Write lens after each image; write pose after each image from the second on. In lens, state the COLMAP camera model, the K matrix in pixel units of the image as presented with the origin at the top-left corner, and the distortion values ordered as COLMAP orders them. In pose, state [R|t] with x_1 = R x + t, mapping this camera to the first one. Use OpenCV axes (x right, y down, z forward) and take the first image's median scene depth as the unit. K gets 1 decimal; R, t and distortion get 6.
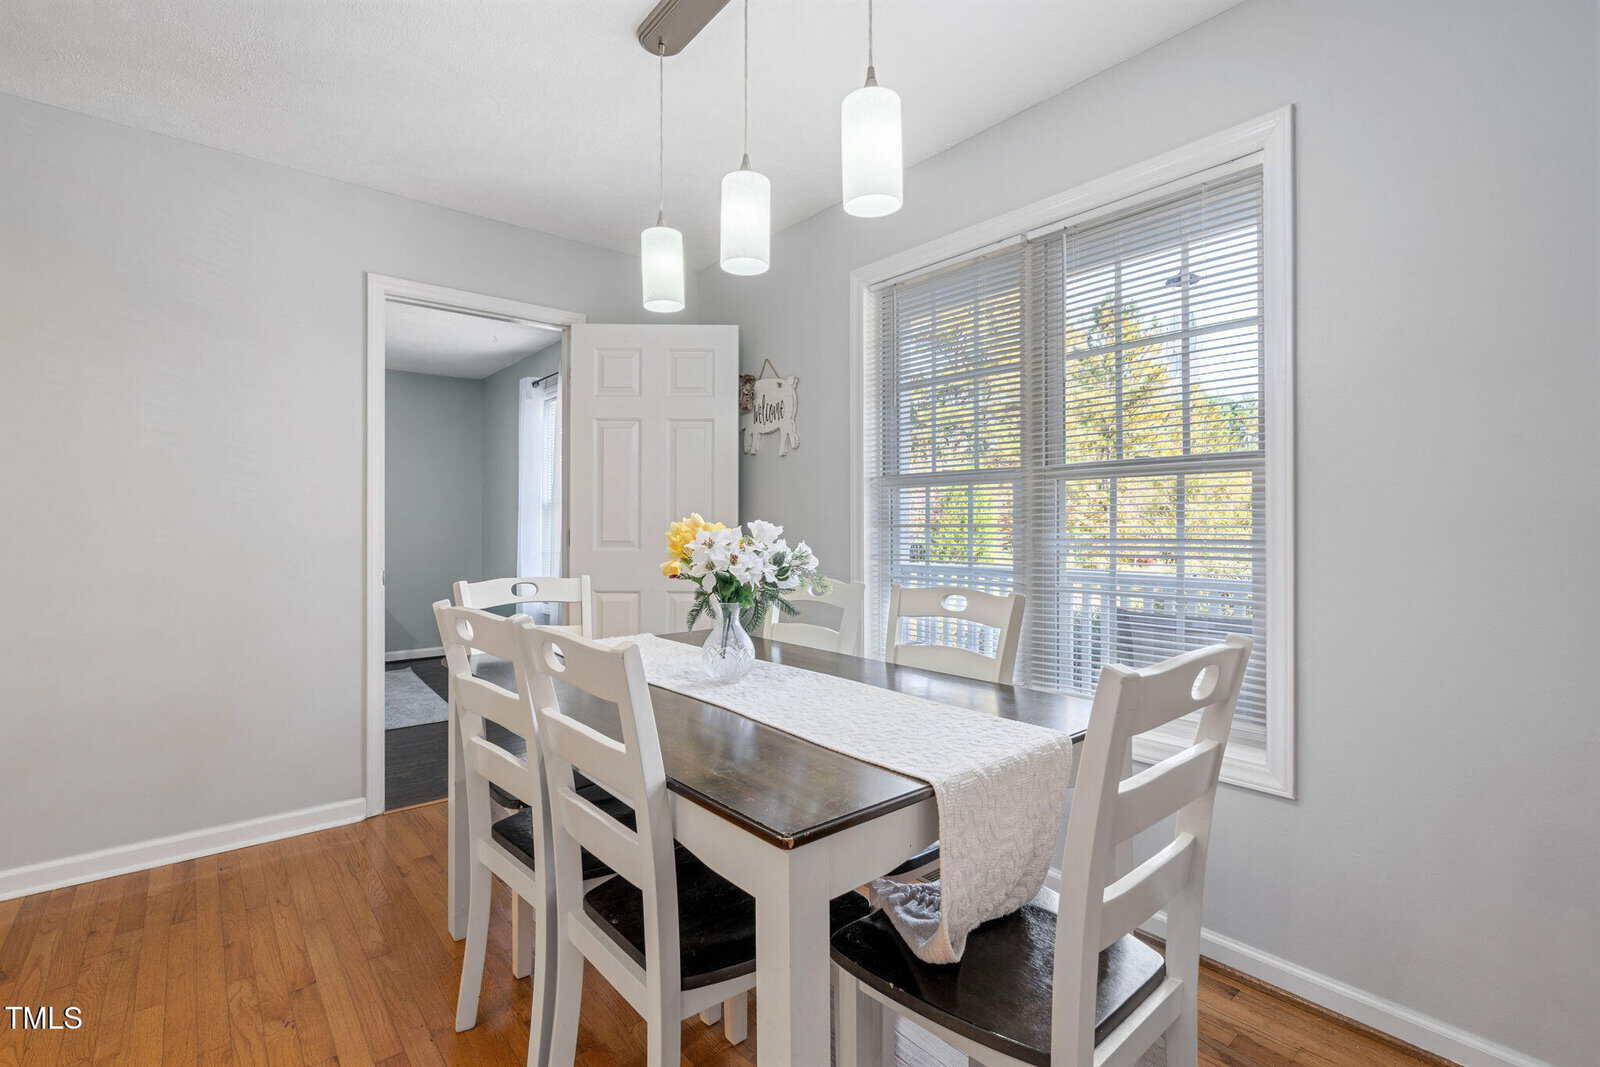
lens RADIAL K [[737.9, 0, 799.8], [0, 737.9, 519.7], [0, 0, 1]] dist [0.004395, 0.000584]
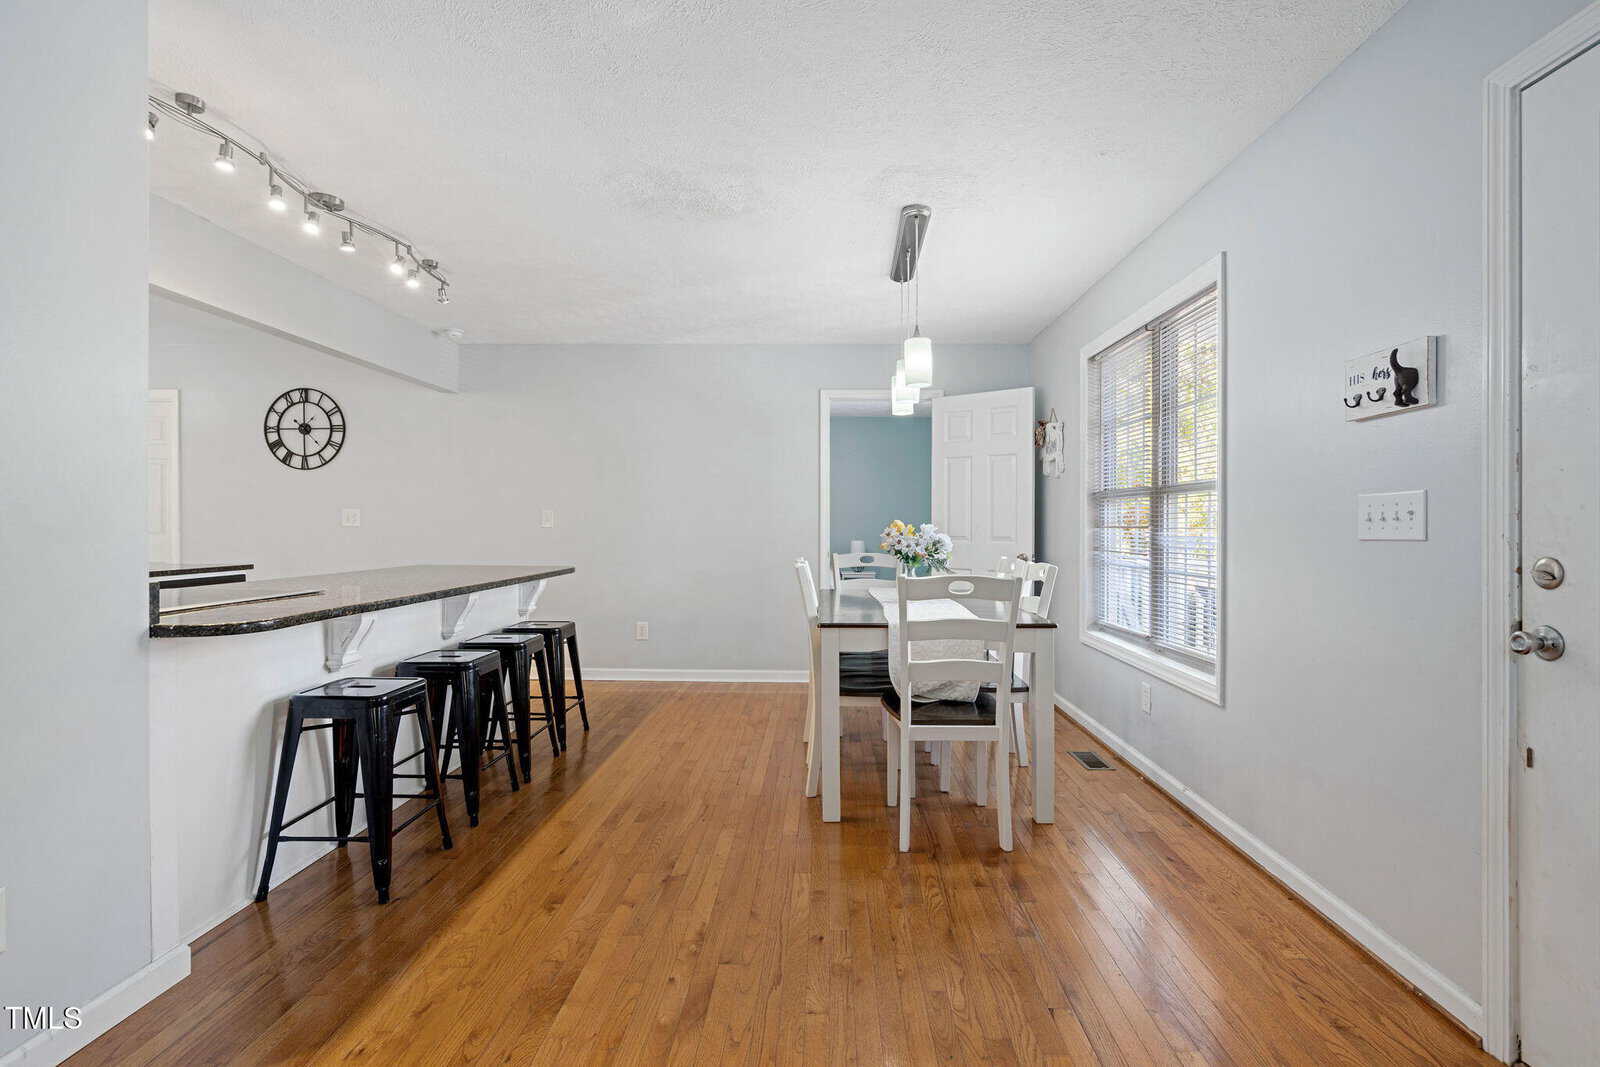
lens RADIAL K [[737.9, 0, 801.6], [0, 737.9, 529.2], [0, 0, 1]] dist [0.004395, 0.000584]
pose [[0.751788, 0.004576, -0.659389, 0.747390], [0.002890, 0.999943, 0.010235, -0.005166], [0.659398, -0.009600, 0.751732, -0.528959]]
